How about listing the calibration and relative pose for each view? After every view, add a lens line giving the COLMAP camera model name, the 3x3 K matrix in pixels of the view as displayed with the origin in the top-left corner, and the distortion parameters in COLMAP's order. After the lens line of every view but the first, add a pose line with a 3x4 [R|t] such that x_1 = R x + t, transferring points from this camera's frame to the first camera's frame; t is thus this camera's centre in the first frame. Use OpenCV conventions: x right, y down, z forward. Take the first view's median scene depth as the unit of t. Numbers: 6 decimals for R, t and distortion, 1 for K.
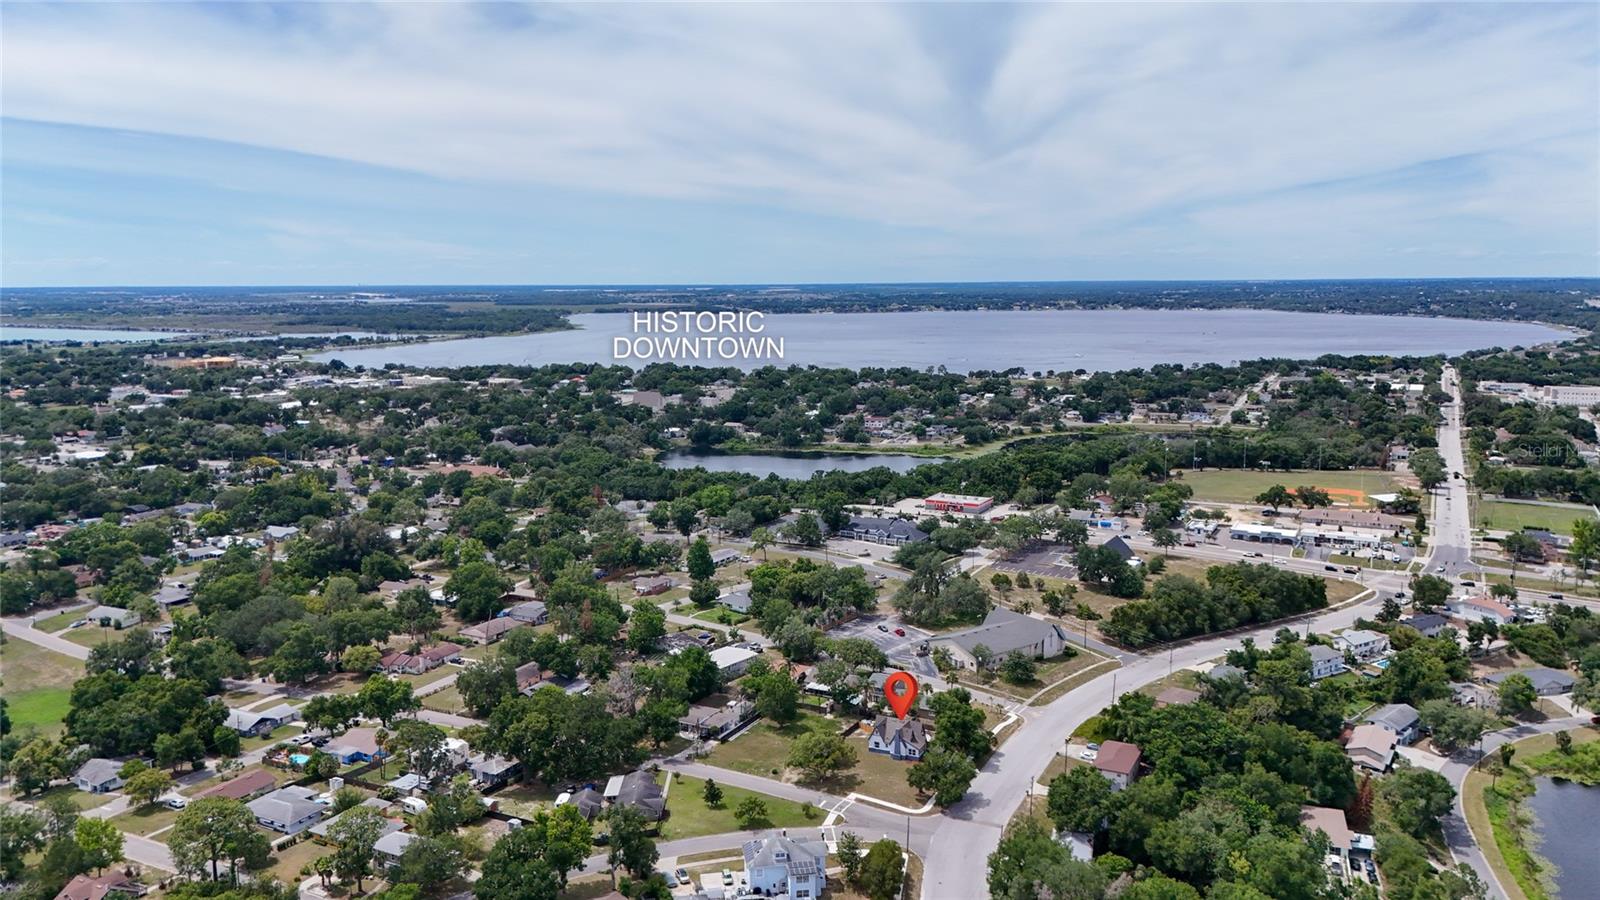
lens RADIAL K [[1173.4, 0, 803.7], [0, 1173.4, 440.2], [0, 0, 1]] dist [0.047918, -0.042717]
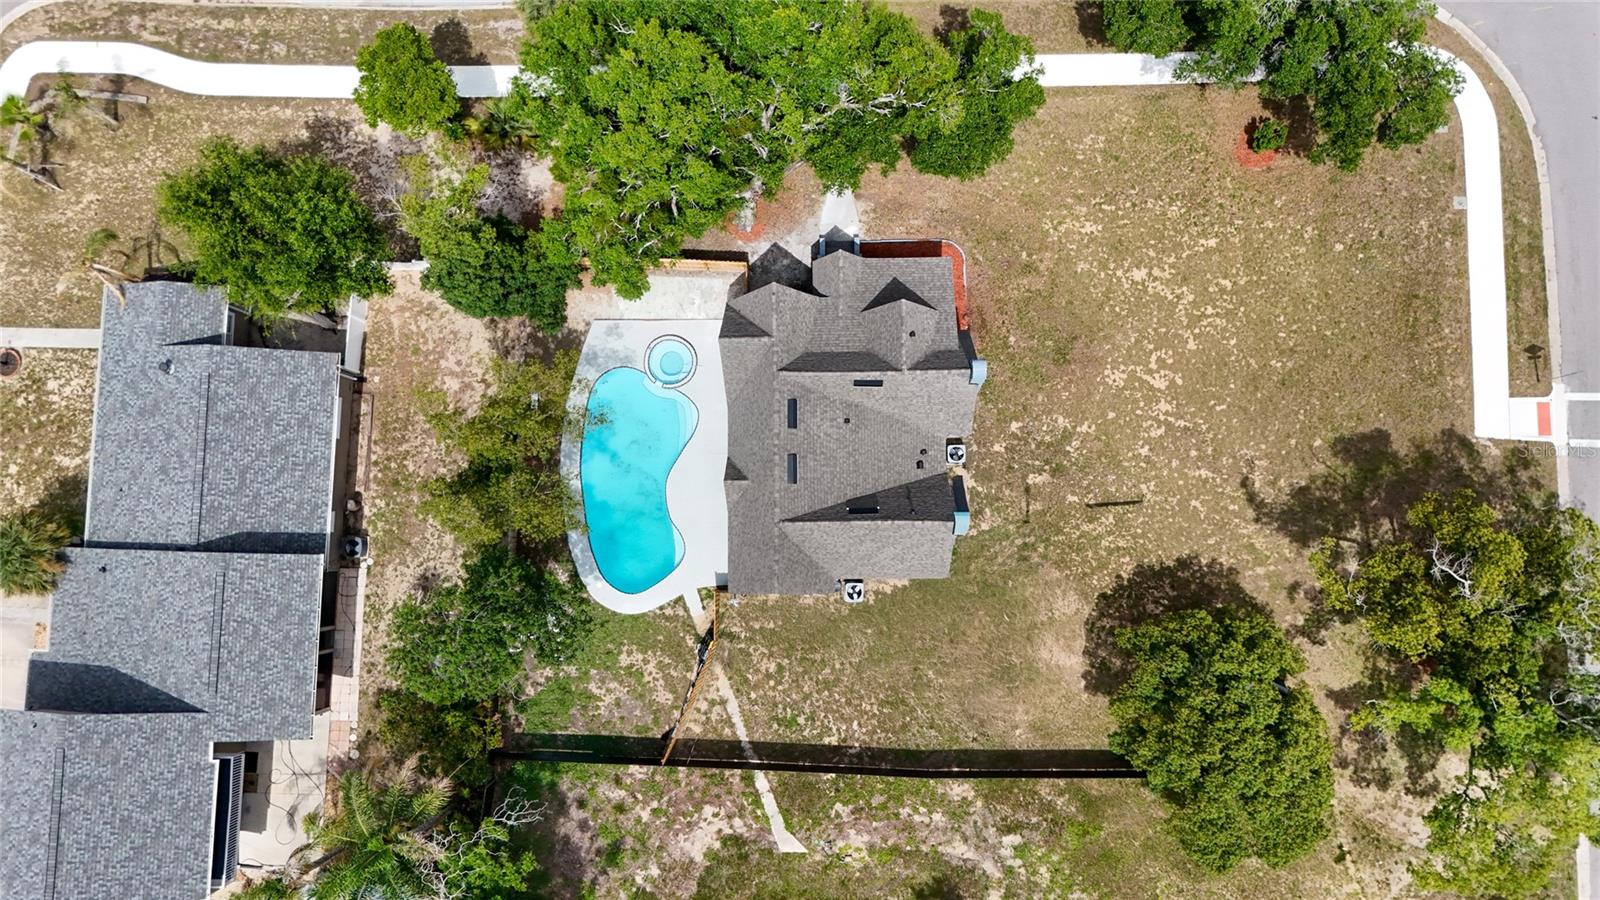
lens RADIAL K [[1173.4, 0, 801.2], [0, 1173.4, 453.3], [0, 0, 1]] dist [0.047918, -0.042717]
pose [[-0.446364, -0.891310, 0.079539, 0.036360], [0.157846, 0.009067, 0.987422, 0.046425], [-0.880820, 0.453304, 0.136643, 0.540126]]
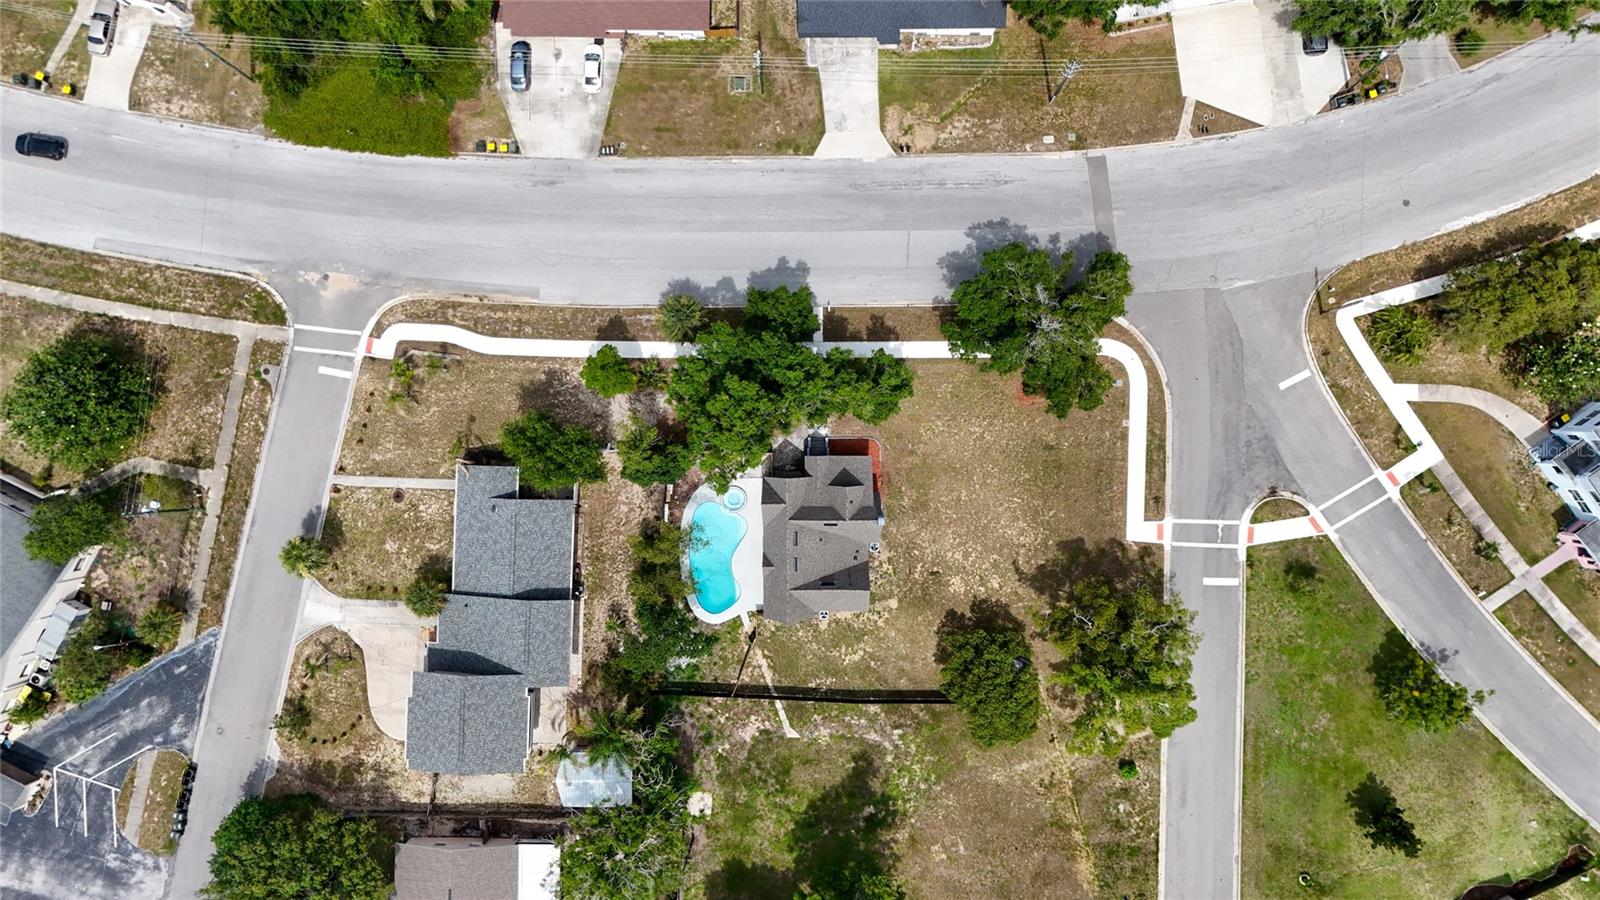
lens RADIAL K [[1173.4, 0, 803.6], [0, 1173.4, 450.1], [0, 0, 1]] dist [0.047918, -0.042717]
pose [[-0.442429, -0.896770, -0.007764, 0.059849], [0.145981, -0.080558, 0.986002, -0.051010], [-0.884843, 0.435102, 0.166552, 0.512652]]
